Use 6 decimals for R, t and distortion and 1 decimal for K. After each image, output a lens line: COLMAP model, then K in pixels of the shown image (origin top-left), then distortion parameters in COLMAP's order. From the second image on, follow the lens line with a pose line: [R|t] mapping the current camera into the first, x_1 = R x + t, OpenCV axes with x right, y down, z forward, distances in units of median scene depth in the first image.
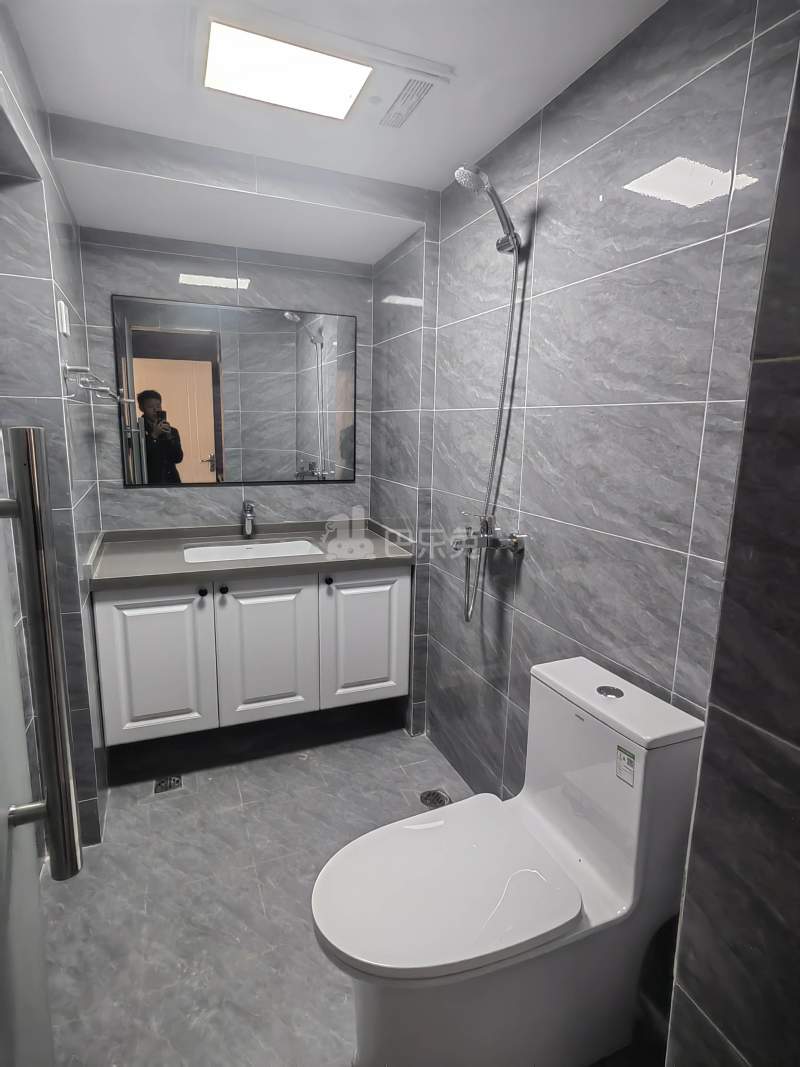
lens RADIAL K [[568.9, 0, 402.2], [0, 568.9, 530.8], [0, 0, 1]] dist [-0.048275, 0.045308]
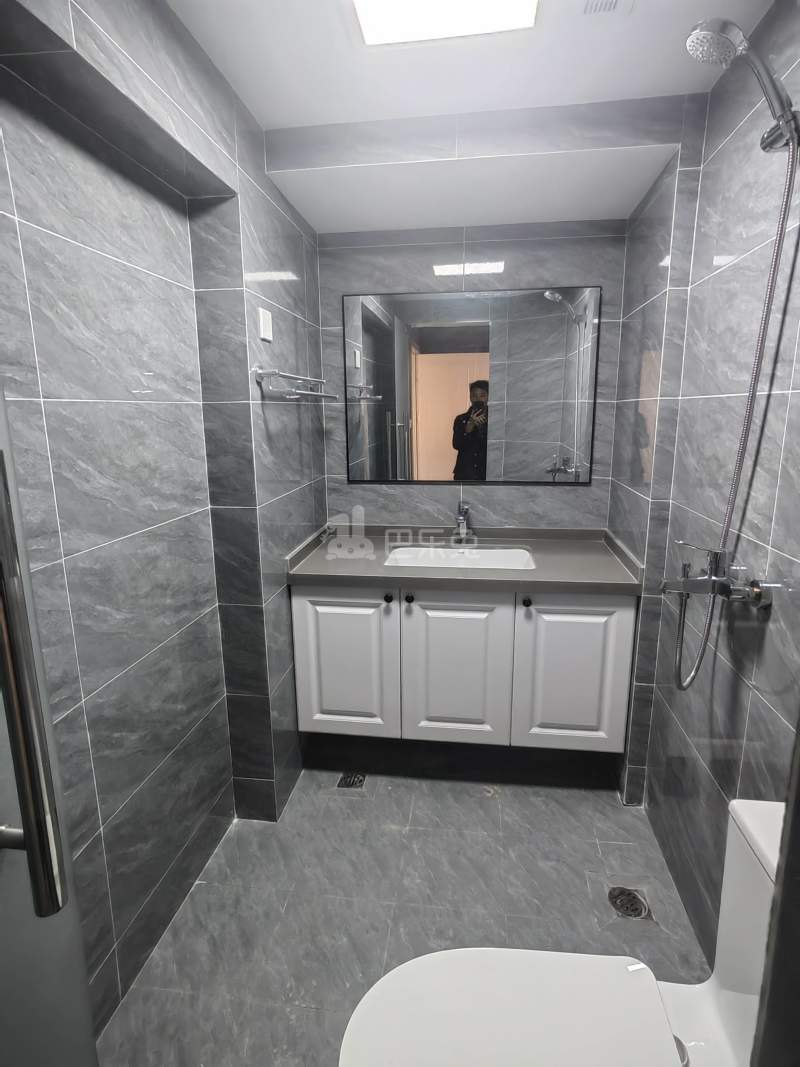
lens RADIAL K [[568.9, 0, 402.2], [0, 568.9, 530.8], [0, 0, 1]] dist [-0.048275, 0.045308]
pose [[0.862948, 0.077530, -0.499309, 0.131326], [-0.066984, 0.996990, 0.039041, -0.041911], [0.500833, -0.000245, 0.865544, 0.170775]]
